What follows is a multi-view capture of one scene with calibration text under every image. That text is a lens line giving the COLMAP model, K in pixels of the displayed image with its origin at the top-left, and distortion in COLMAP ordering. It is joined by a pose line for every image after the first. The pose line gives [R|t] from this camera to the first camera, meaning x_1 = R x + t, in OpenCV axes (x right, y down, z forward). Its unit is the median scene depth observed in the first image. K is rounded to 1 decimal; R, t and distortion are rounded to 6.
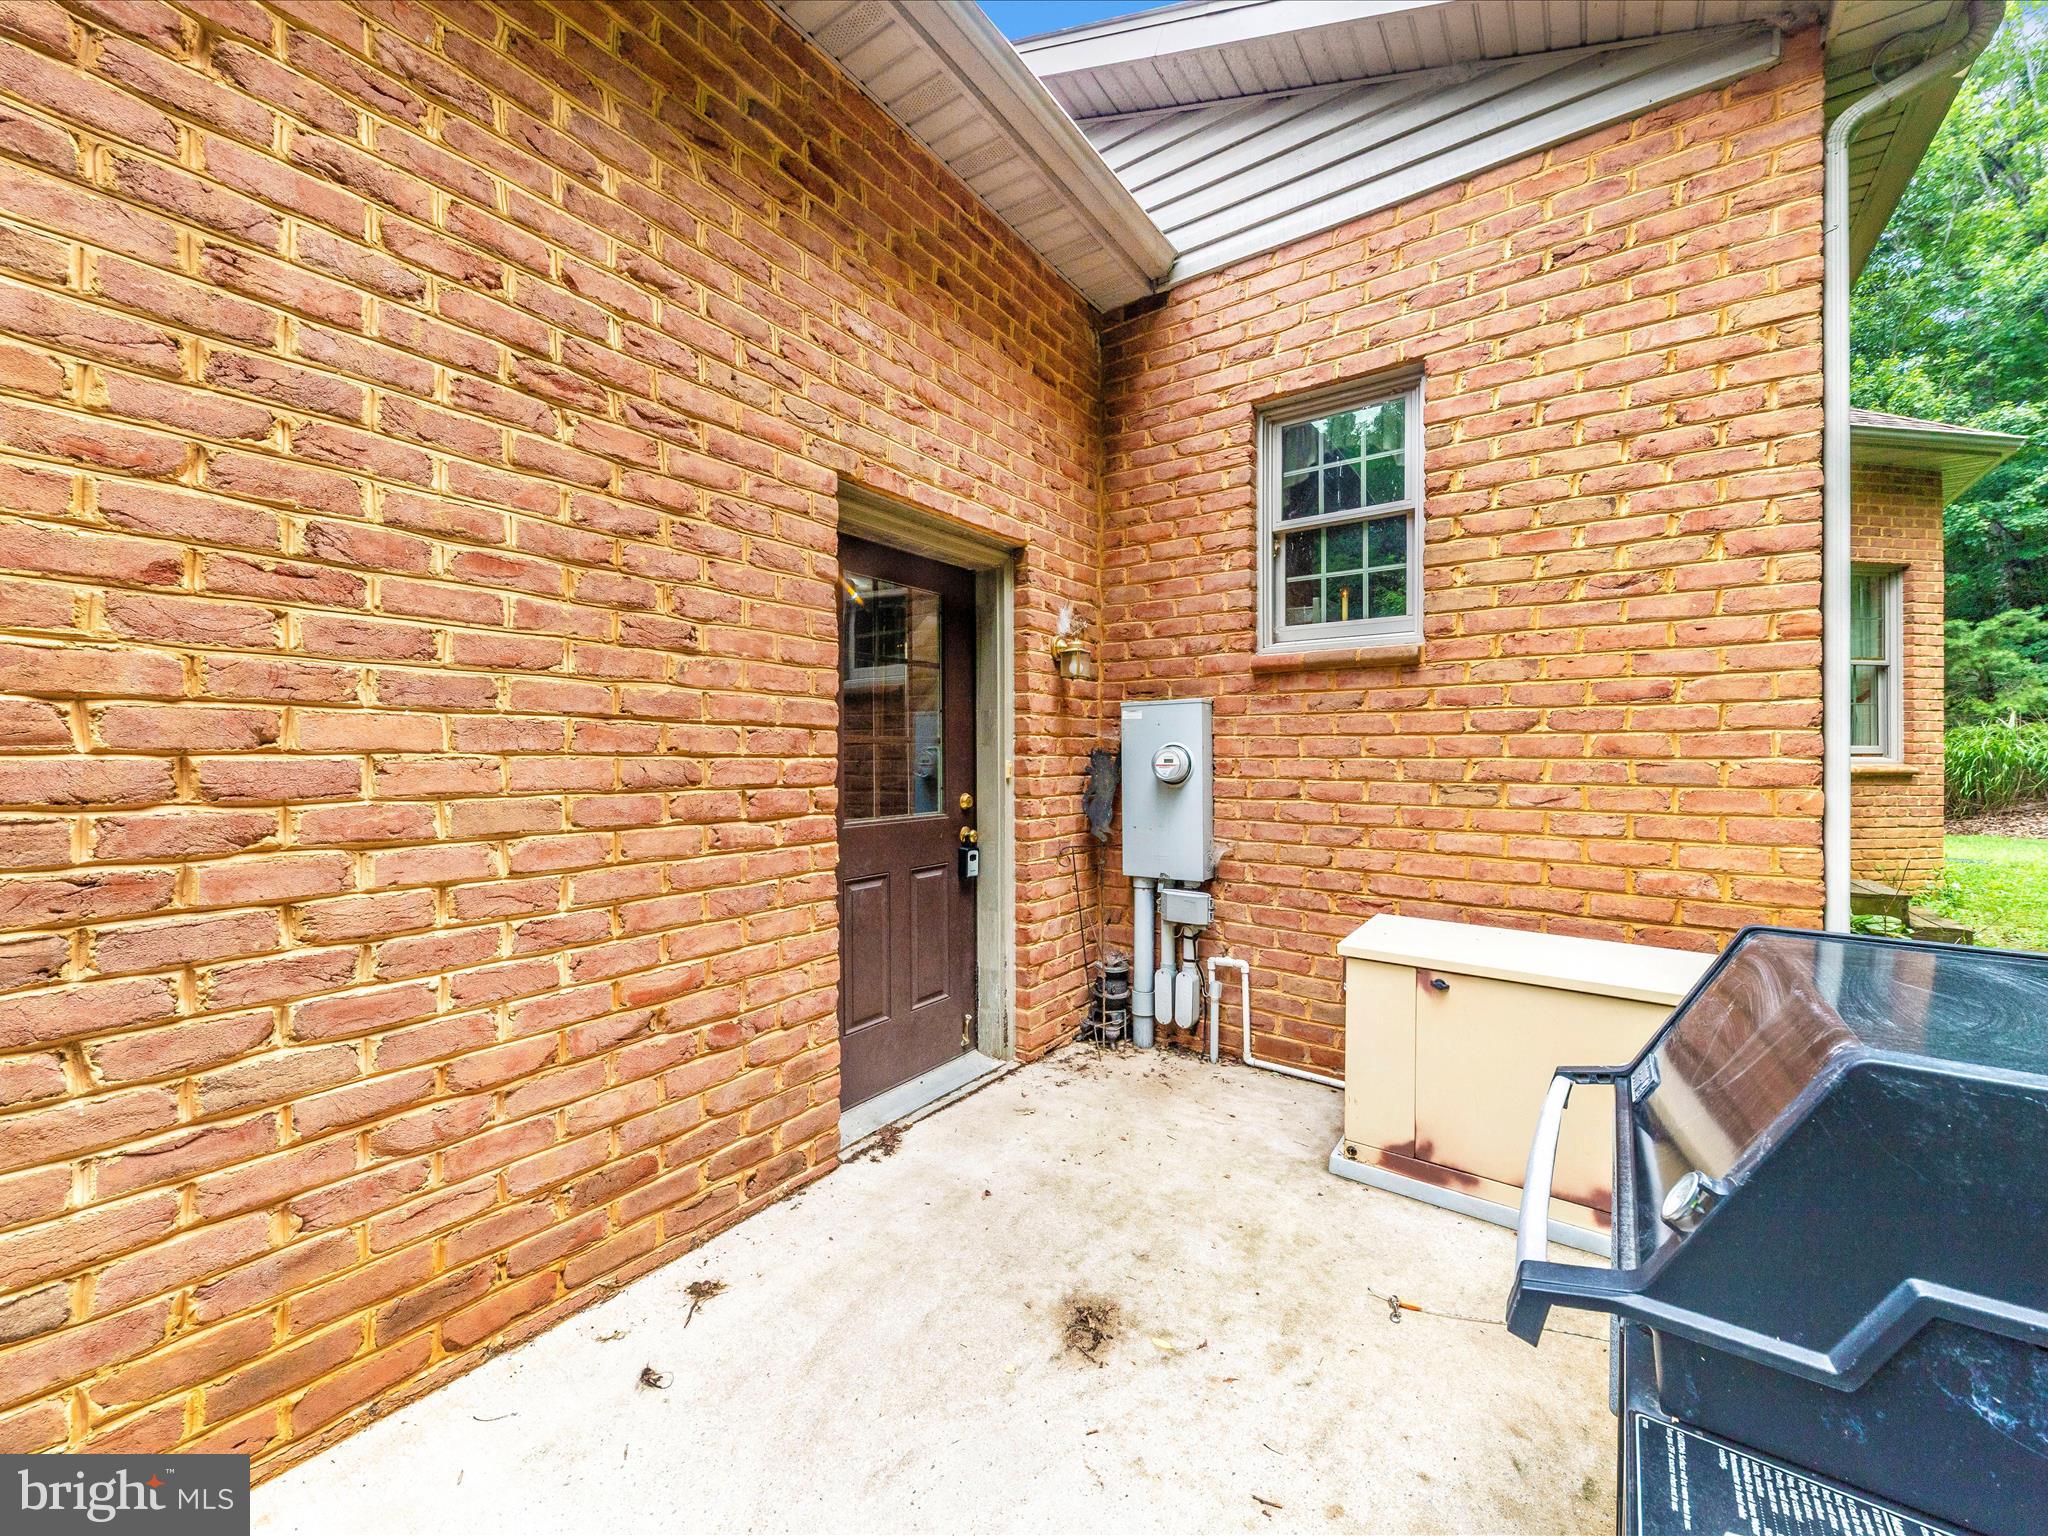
lens RADIAL K [[795.4, 0, 1019.2], [0, 795.4, 752.6], [0, 0, 1]] dist [0.001966, -0.000049]
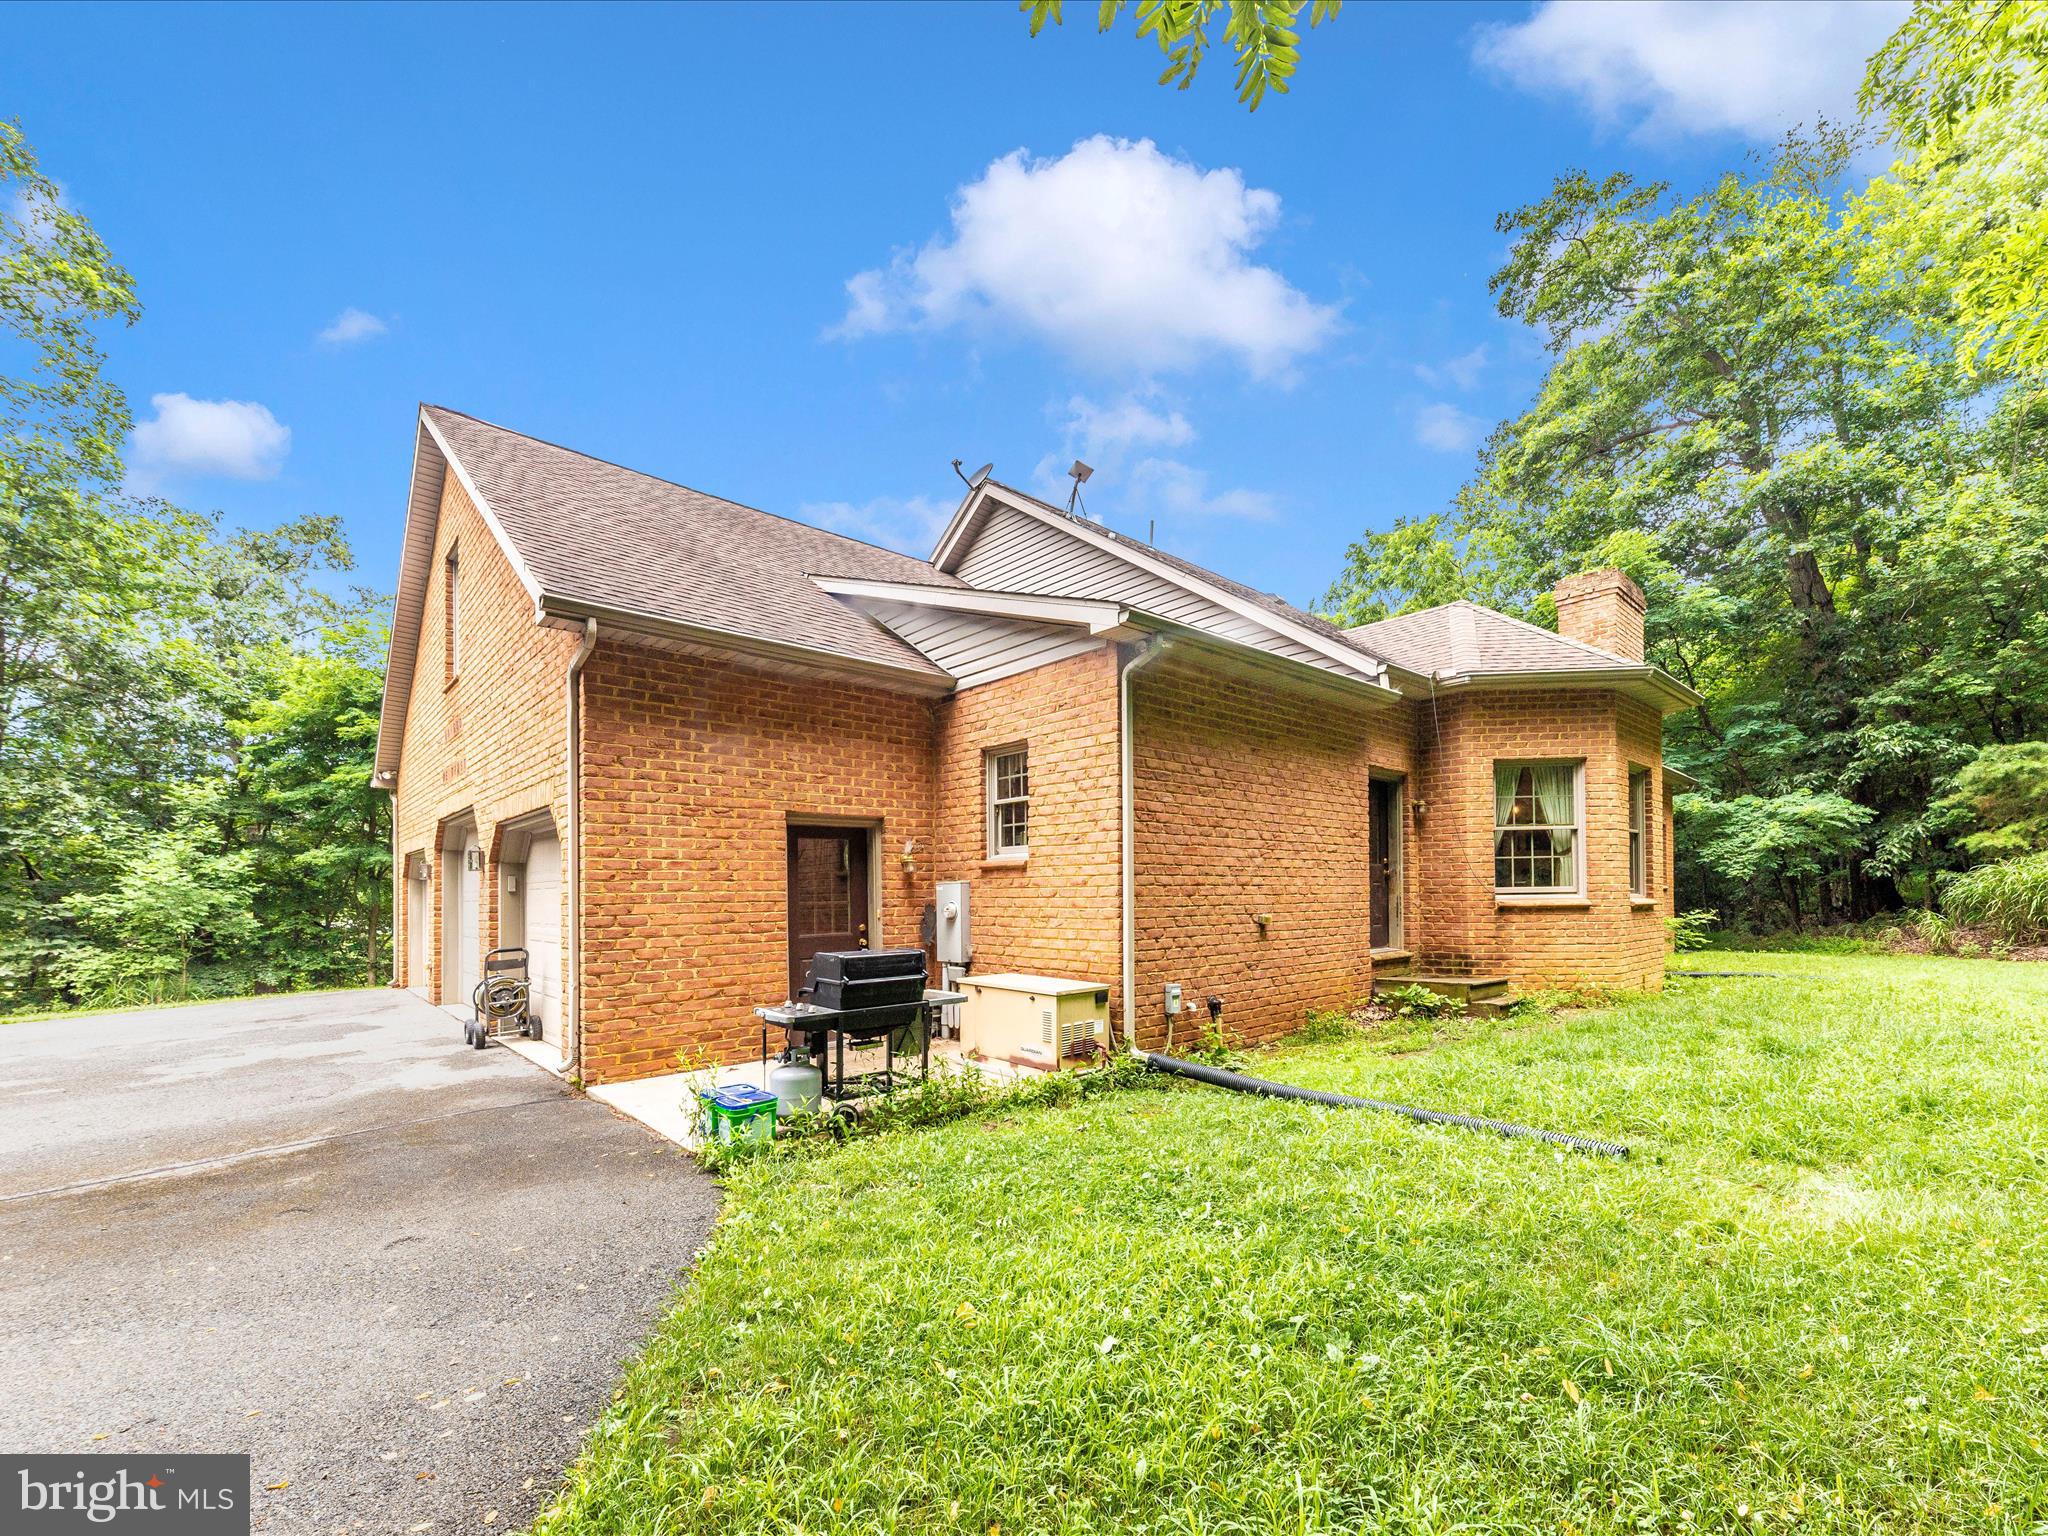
lens RADIAL K [[832.3, 0, 1020.8], [0, 832.3, 868.5], [0, 0, 1]] dist [-0.000747, -0.000027]
pose [[0.977832, -0.021234, -0.208310, 0.978397], [0.016864, 0.999599, -0.022729, -0.052648], [0.208709, 0.018712, 0.977799, -1.400564]]
